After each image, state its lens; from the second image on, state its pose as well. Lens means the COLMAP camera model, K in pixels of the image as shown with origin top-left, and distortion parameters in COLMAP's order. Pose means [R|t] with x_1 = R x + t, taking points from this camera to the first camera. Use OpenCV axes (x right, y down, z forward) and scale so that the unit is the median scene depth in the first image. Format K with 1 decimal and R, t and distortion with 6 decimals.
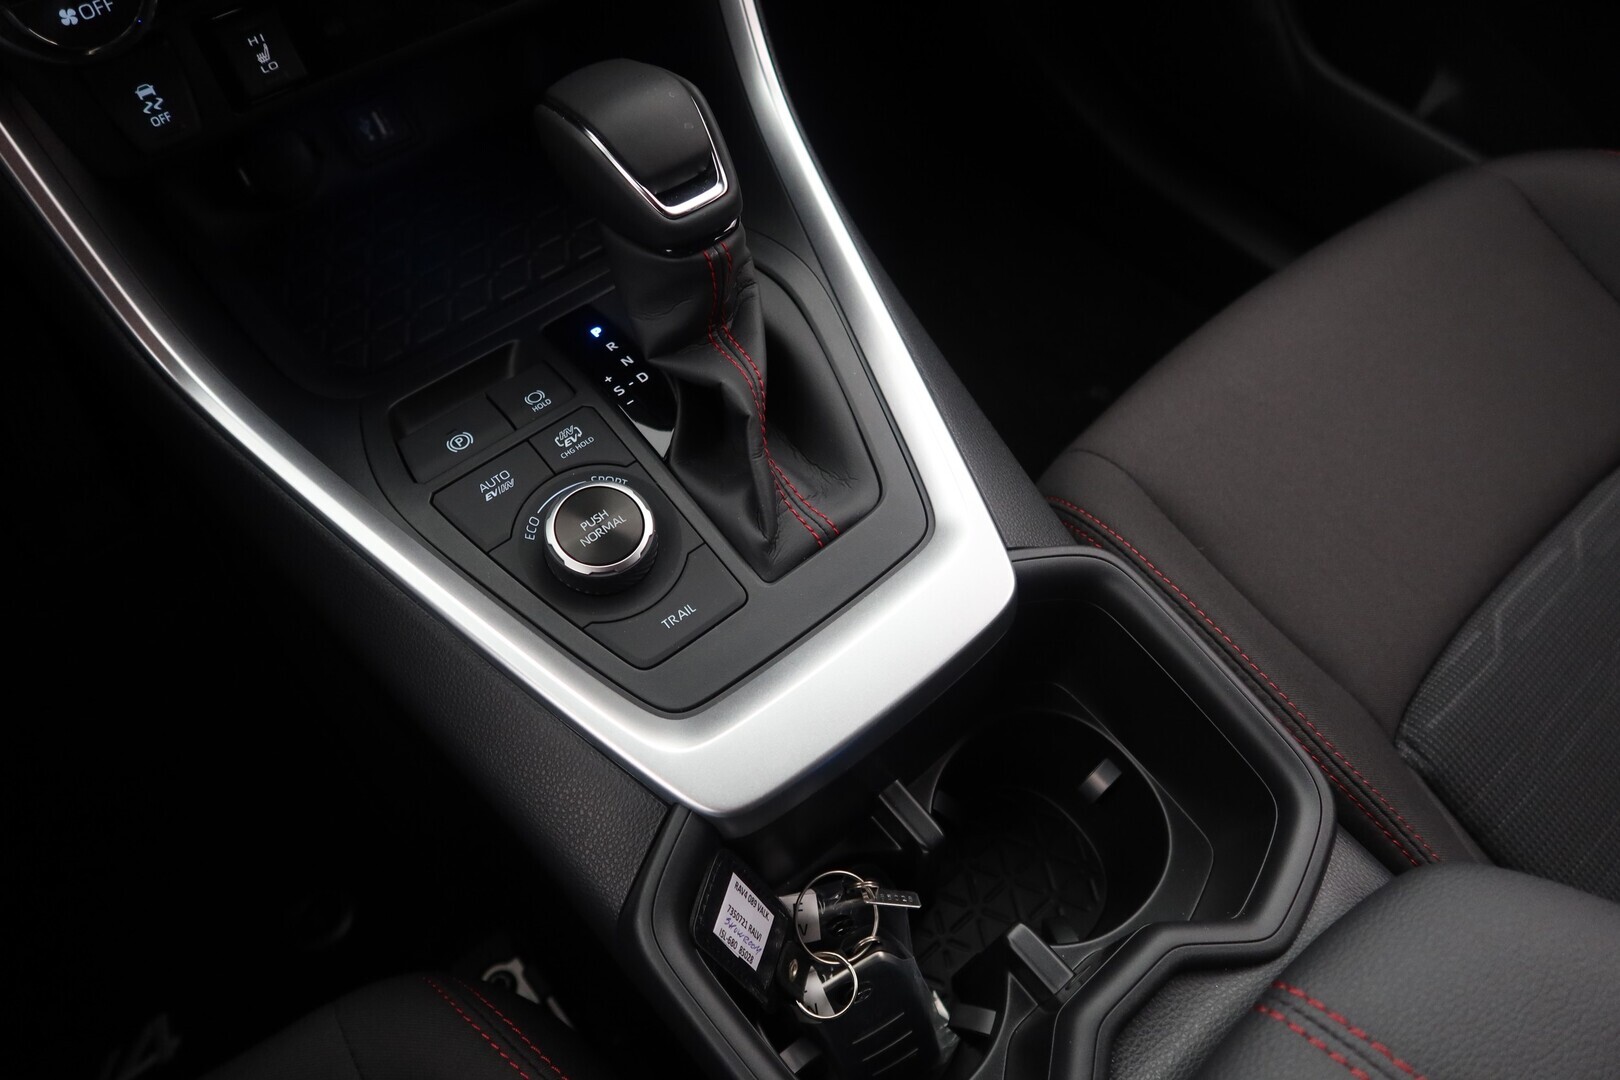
lens RADIAL K [[1114.3, 0, 808.1], [0, 1114.3, 529.6], [0, 0, 1]] dist [-0.009460, -0.003614]
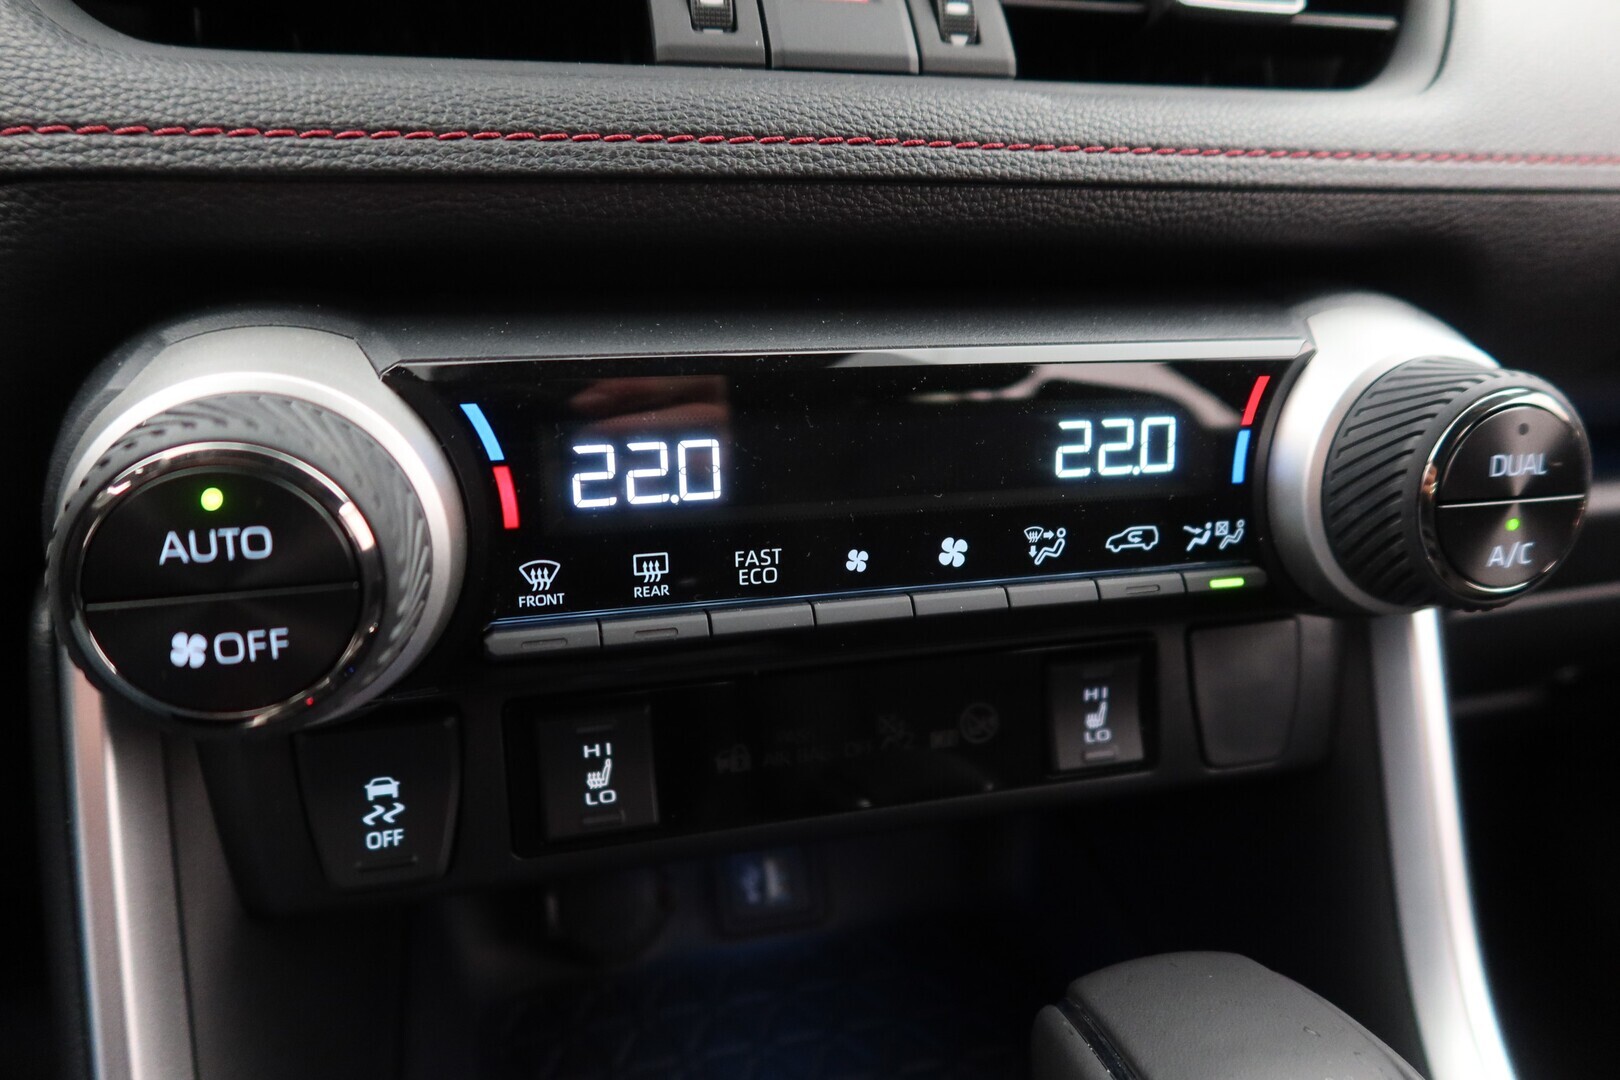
lens RADIAL K [[1114.3, 0, 808.1], [0, 1114.3, 529.6], [0, 0, 1]] dist [-0.009460, -0.003614]
pose [[0.907100, 0.152037, -0.392497, -0.189807], [-0.352283, 0.784560, -0.510257, -0.274312], [0.230360, 0.601124, 0.765235, 0.513616]]
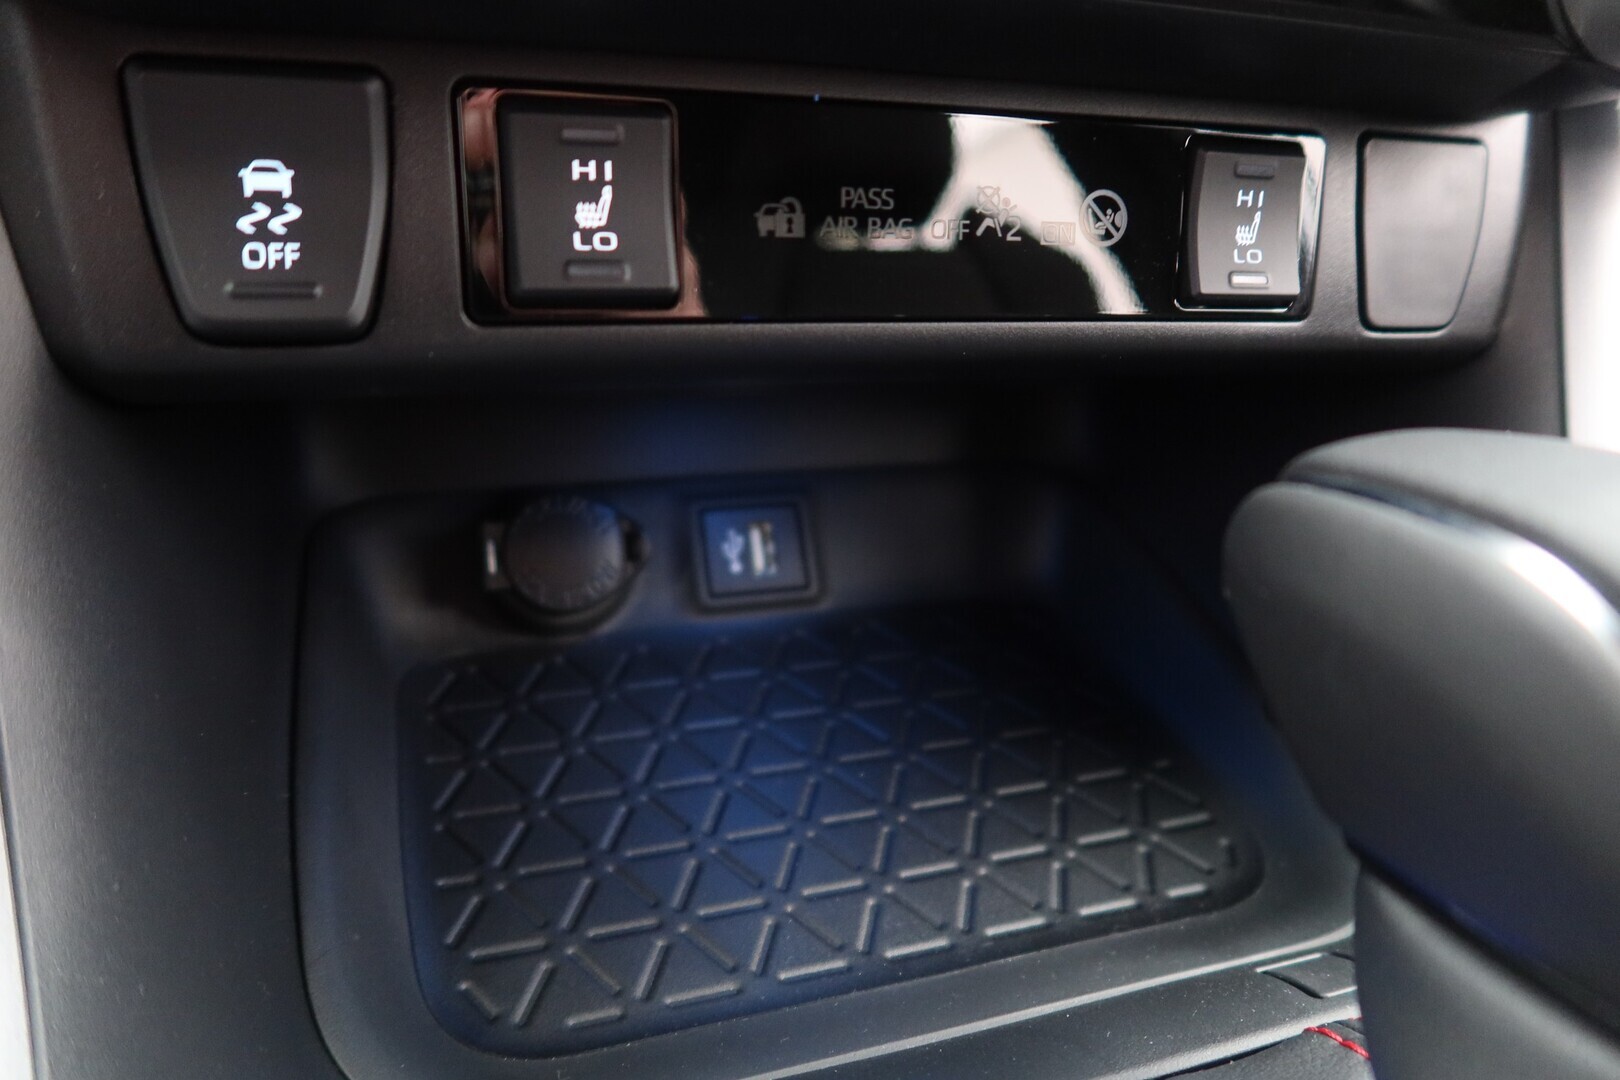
lens RADIAL K [[1114.3, 0, 808.1], [0, 1114.3, 529.6], [0, 0, 1]] dist [-0.009460, -0.003614]
pose [[0.928855, 0.223767, -0.295224, -0.280587], [-0.342153, 0.823684, -0.452191, -0.183990], [0.141986, 0.521031, 0.841645, 0.741266]]
